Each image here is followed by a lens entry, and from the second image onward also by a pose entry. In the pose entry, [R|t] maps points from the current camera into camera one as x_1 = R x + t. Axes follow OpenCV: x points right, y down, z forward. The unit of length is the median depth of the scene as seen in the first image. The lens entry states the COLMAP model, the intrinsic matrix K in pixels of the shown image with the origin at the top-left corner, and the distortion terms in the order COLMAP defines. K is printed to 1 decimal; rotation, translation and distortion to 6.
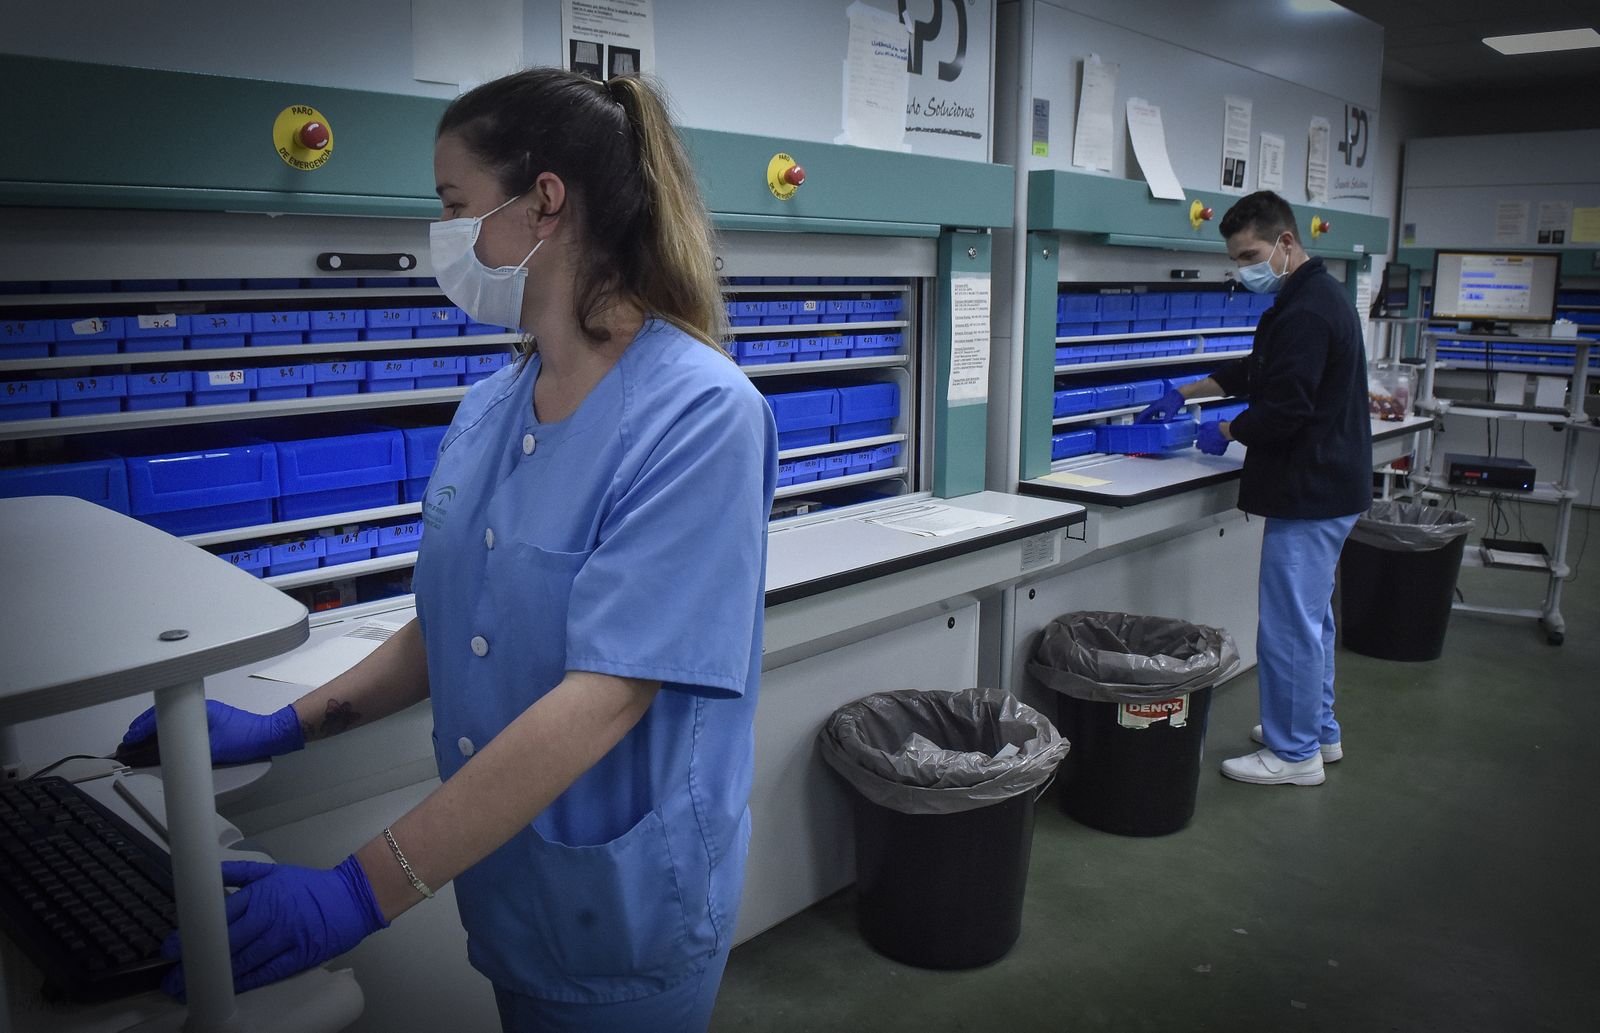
lens RADIAL K [[1231.1, 0, 800.0], [0, 1231.1, 516.5], [0, 0, 1]] dist [-0.027189, 0.002101]
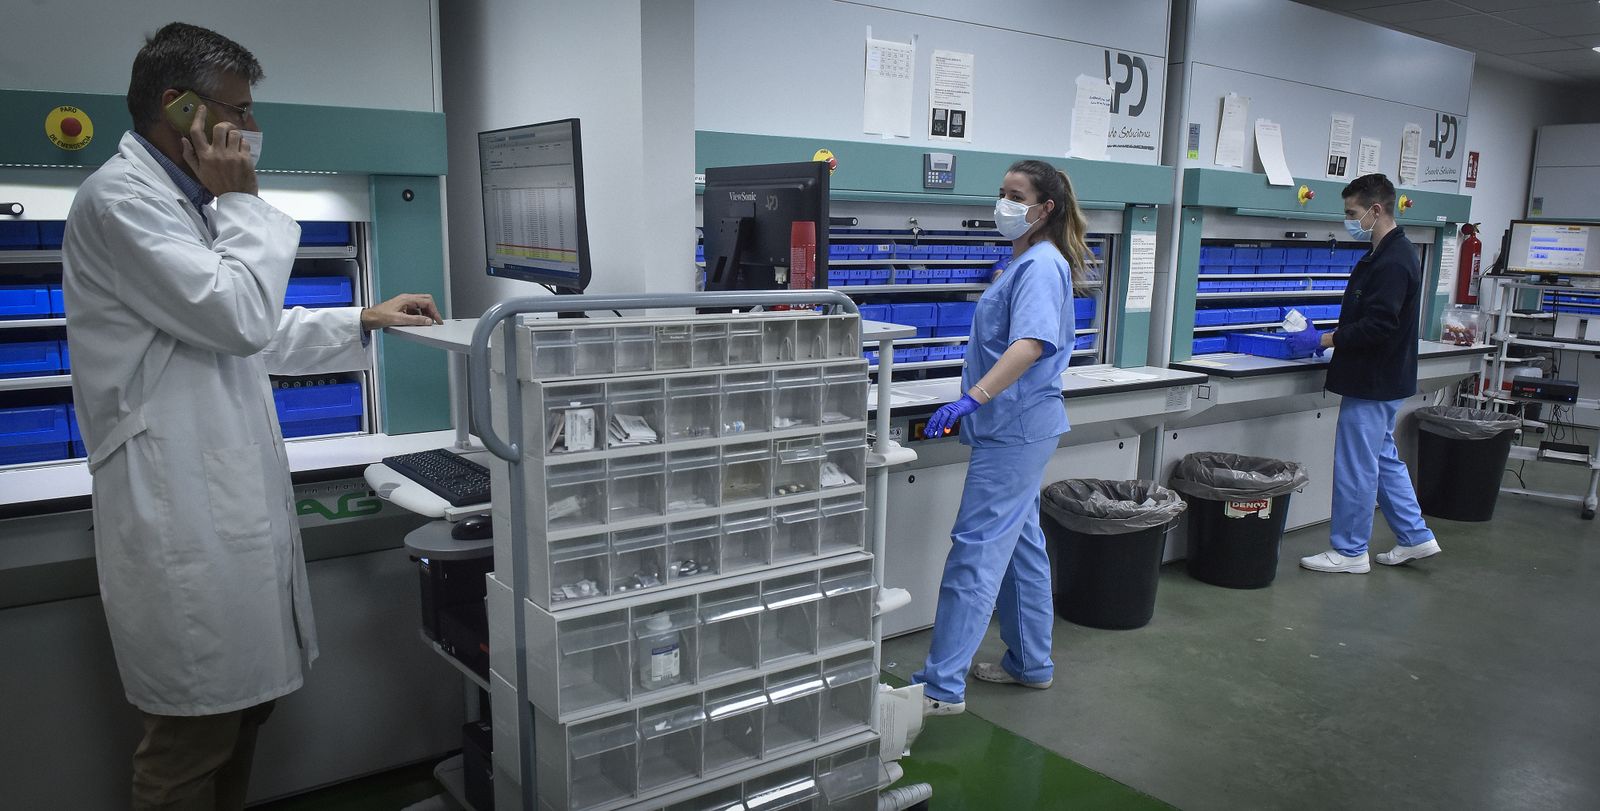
lens RADIAL K [[1146.3, 0, 796.9], [0, 1146.3, 487.3], [0, 0, 1]] dist [-0.031878, -0.005956]
pose [[0.985296, 0.047301, -0.164175, -0.049424], [-0.043207, 0.998662, 0.028417, 0.115258], [0.165300, -0.020906, 0.986022, -0.565071]]
